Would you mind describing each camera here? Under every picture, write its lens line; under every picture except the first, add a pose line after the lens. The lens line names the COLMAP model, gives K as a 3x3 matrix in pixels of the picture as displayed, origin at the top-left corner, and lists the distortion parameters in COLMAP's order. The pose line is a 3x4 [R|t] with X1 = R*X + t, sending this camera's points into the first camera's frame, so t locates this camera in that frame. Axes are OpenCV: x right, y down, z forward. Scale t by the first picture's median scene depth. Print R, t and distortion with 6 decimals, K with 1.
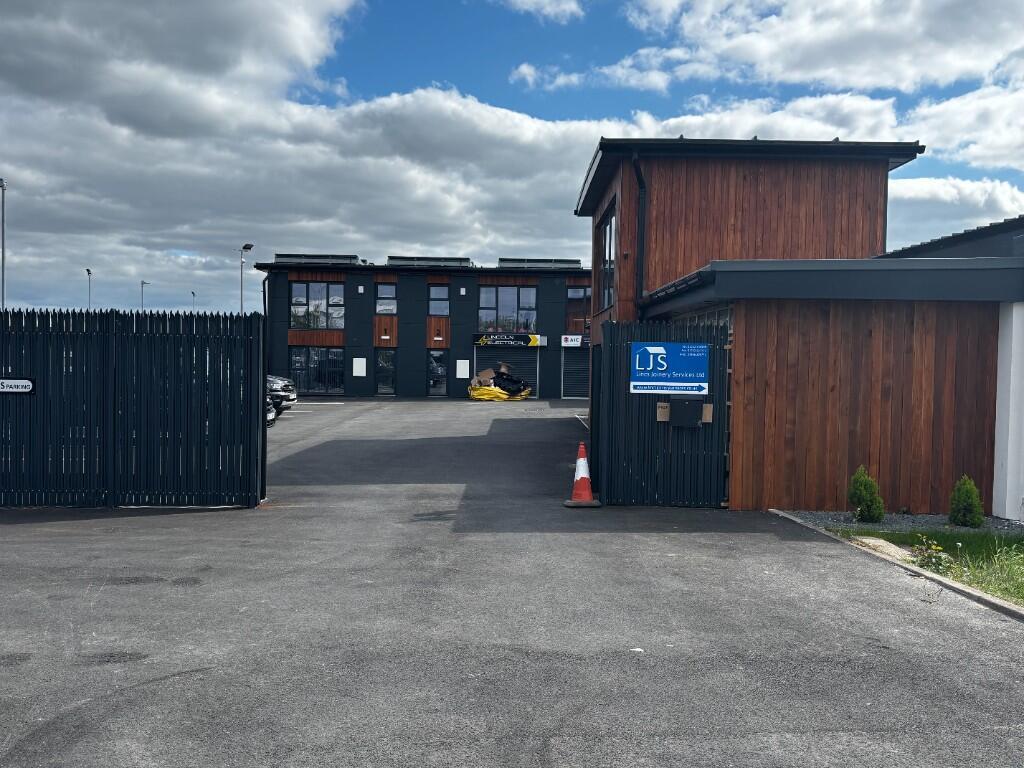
lens RADIAL K [[969.6, 0, 559.5], [0, 969.6, 382.5], [0, 0, 1]] dist [-0.005857, -0.017055]
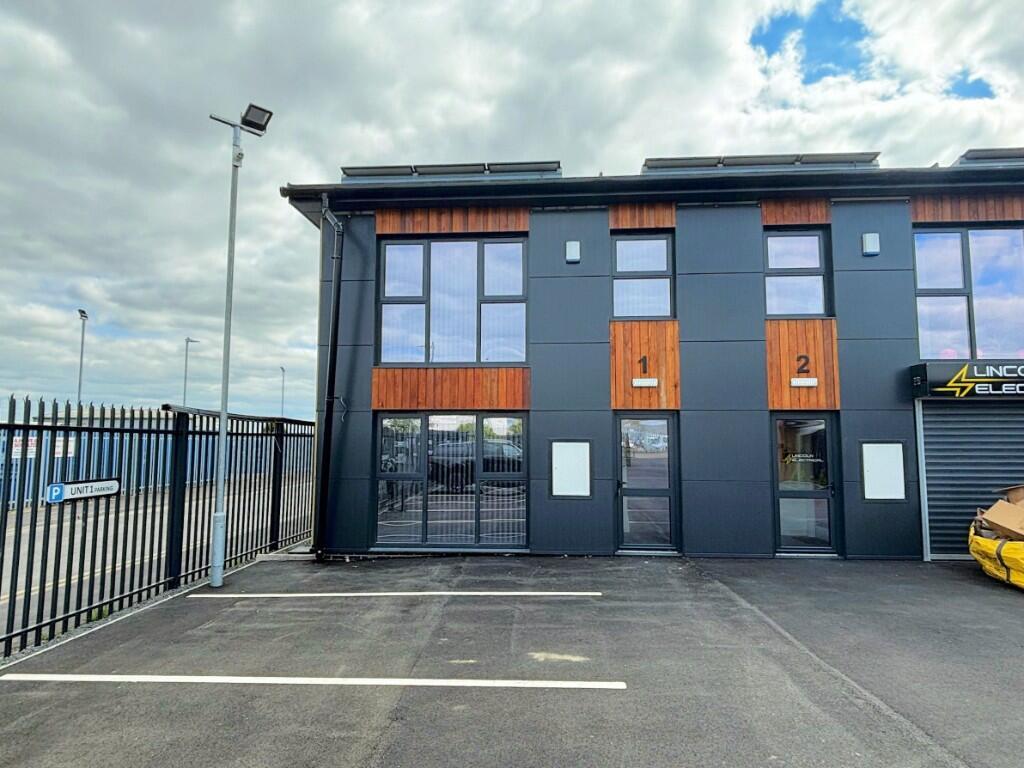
lens RADIAL K [[602.8, 0, 512.0], [0, 602.8, 384.0], [0, 0, 1]] dist [-0.000019, -0.000257]
pose [[0.995193, -0.023973, -0.094952, -0.204898], [0.011949, 0.992055, -0.125233, -0.019004], [0.097200, 0.123496, 0.987573, 0.774413]]
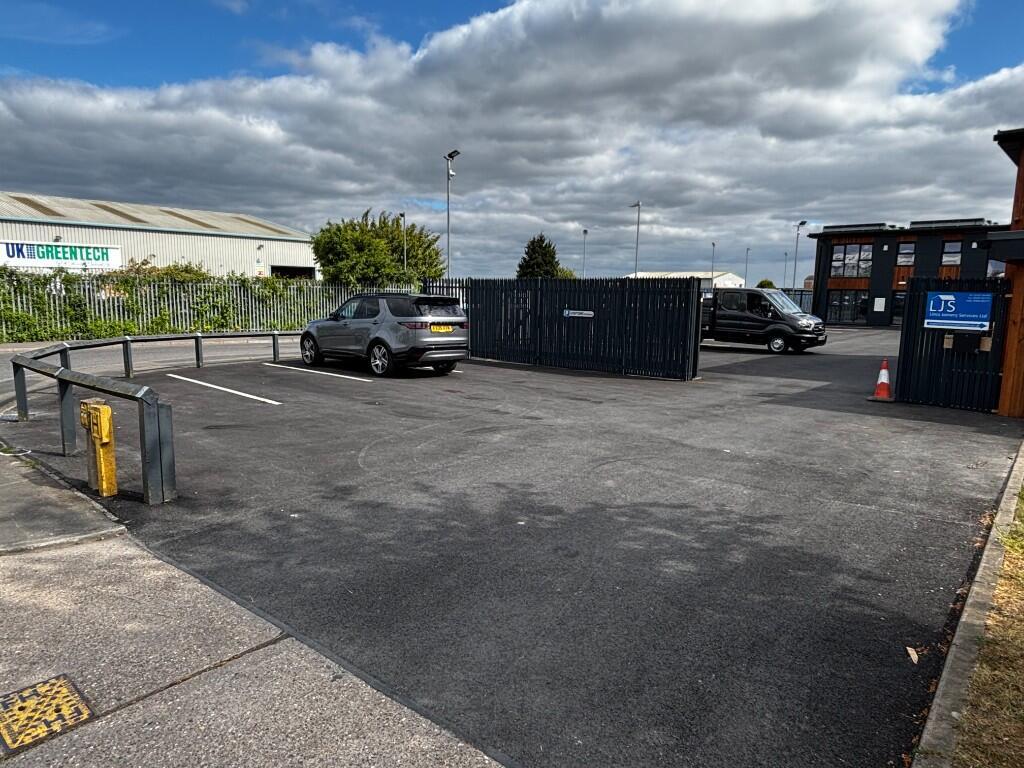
lens RADIAL K [[643.3, 0, 514.8], [0, 643.3, 404.1], [0, 0, 1]] dist [-0.003738, -0.000318]
pose [[0.704495, 0.117605, -0.699897, 0.087374], [-0.018231, 0.988848, 0.147807, -0.001754], [0.709475, -0.091370, 0.698782, -0.031803]]
